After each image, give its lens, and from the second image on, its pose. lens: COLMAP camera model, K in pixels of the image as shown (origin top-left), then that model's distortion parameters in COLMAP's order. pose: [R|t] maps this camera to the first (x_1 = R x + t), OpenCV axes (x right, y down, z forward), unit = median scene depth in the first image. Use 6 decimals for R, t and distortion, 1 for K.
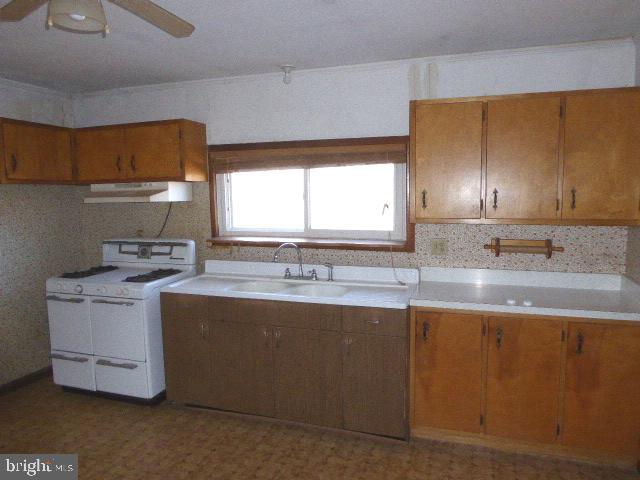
lens RADIAL K [[452.6, 0, 321.4], [0, 452.6, 241.5], [0, 0, 1]] dist [0.001101, -0.003323]
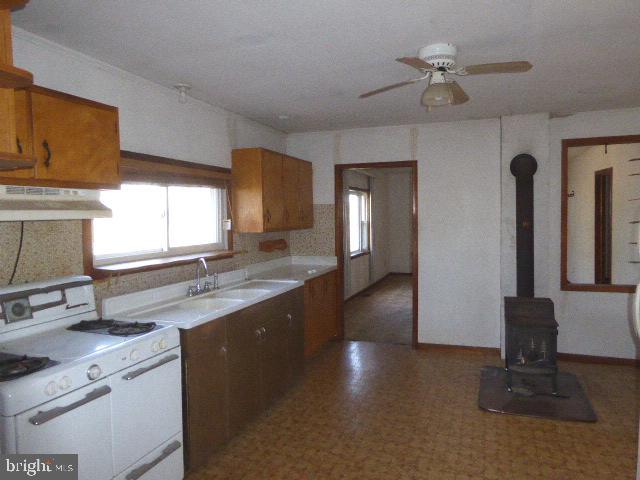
lens RADIAL K [[452.6, 0, 321.2], [0, 452.6, 239.0], [0, 0, 1]] dist [0.001101, -0.003323]
pose [[0.027714, -0.039004, 0.998855, -1.004377], [0.125954, 0.991411, 0.035219, -0.038862], [-0.991649, 0.124834, 0.032388, 0.638476]]
